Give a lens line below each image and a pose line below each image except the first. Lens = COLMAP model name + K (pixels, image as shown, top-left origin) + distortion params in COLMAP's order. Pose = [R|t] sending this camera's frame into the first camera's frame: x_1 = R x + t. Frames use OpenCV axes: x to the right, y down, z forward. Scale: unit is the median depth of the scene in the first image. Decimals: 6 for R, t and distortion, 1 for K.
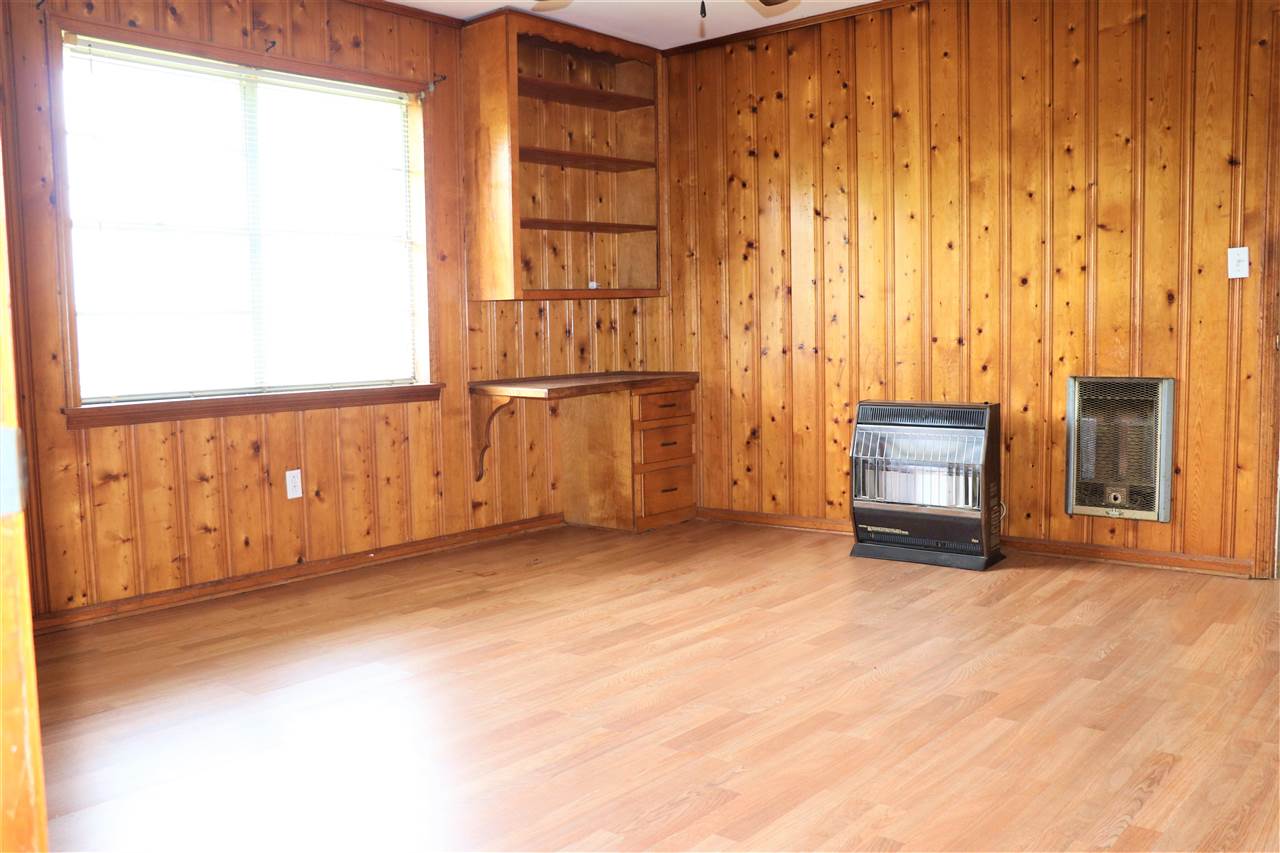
lens RADIAL K [[1097.6, 0, 630.5], [0, 1097.6, 421.1], [0, 0, 1]] dist [-0.133128, 0.103625]
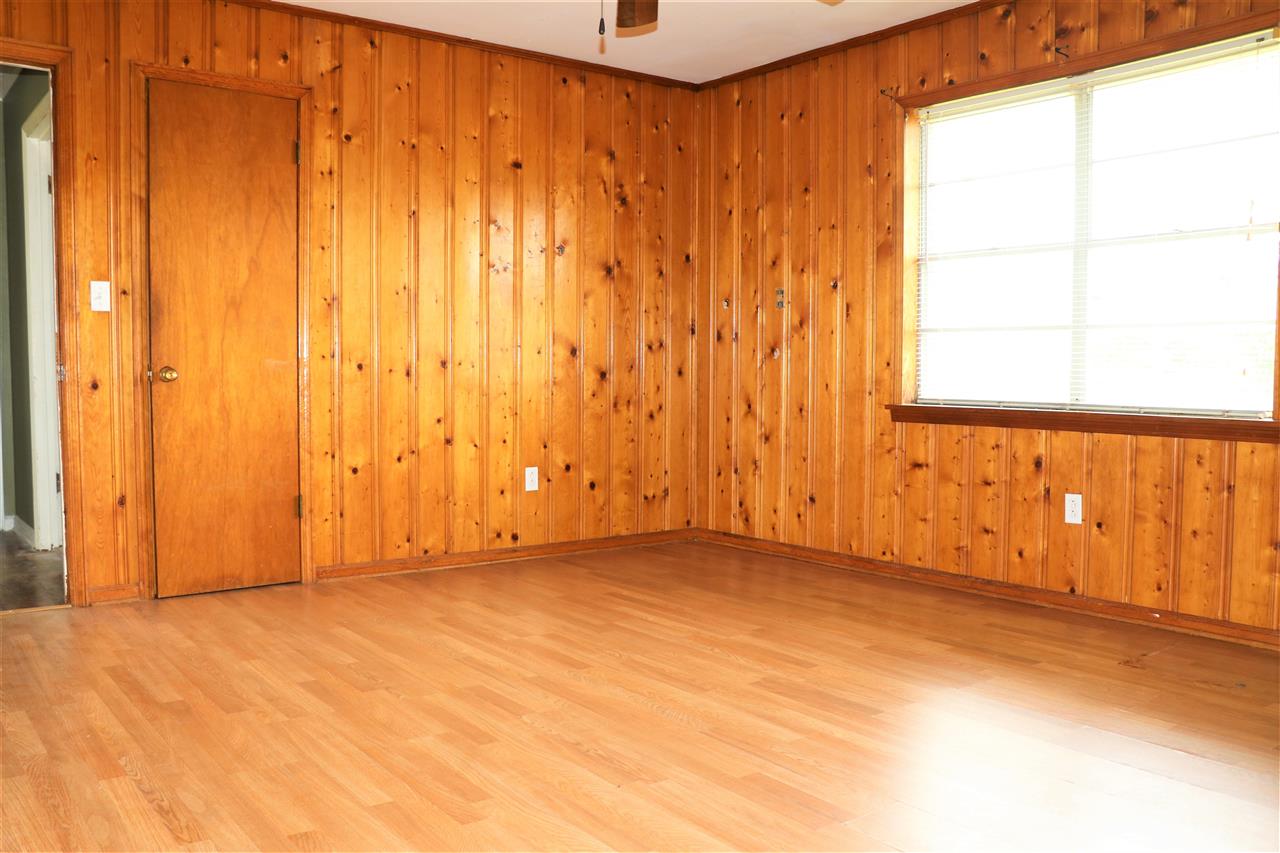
lens RADIAL K [[1097.6, 0, 636.3], [0, 1097.6, 431.2], [0, 0, 1]] dist [-0.133128, 0.103625]
pose [[-0.224271, 0.077432, -0.971446, 1.019453], [-0.076230, 0.992390, 0.096700, -0.105580], [0.971541, 0.095740, -0.216661, 1.236376]]
